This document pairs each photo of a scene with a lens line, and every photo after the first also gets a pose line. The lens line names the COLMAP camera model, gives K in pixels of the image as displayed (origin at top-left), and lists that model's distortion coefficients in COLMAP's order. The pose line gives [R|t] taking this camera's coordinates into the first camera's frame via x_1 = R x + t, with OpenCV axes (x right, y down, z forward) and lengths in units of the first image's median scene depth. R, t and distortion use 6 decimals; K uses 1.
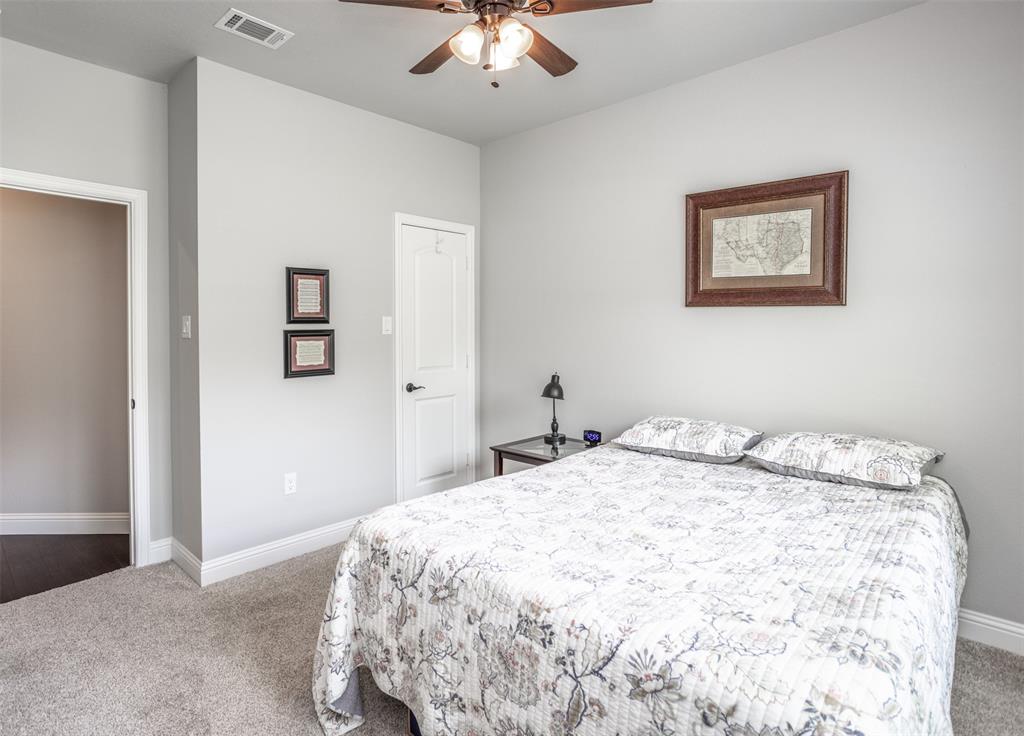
lens RADIAL K [[545.1, 0, 511.8], [0, 545.1, 339.8], [0, 0, 1]] dist [0.000294, 0.000008]
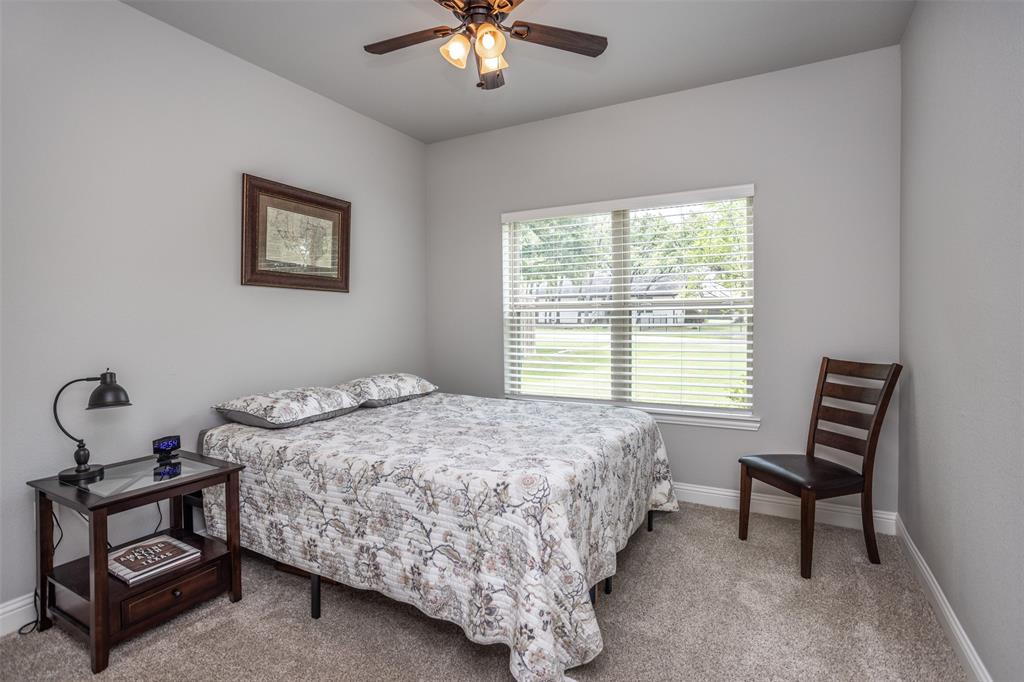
lens RADIAL K [[531.8, 0, 508.6], [0, 531.8, 334.1], [0, 0, 1]] dist [-0.000307, -0.000231]
pose [[-0.231420, -0.023388, 0.972573, -0.769097], [0.028336, 0.999125, 0.030769, 0.013856], [-0.972441, 0.034680, -0.230555, 0.783362]]
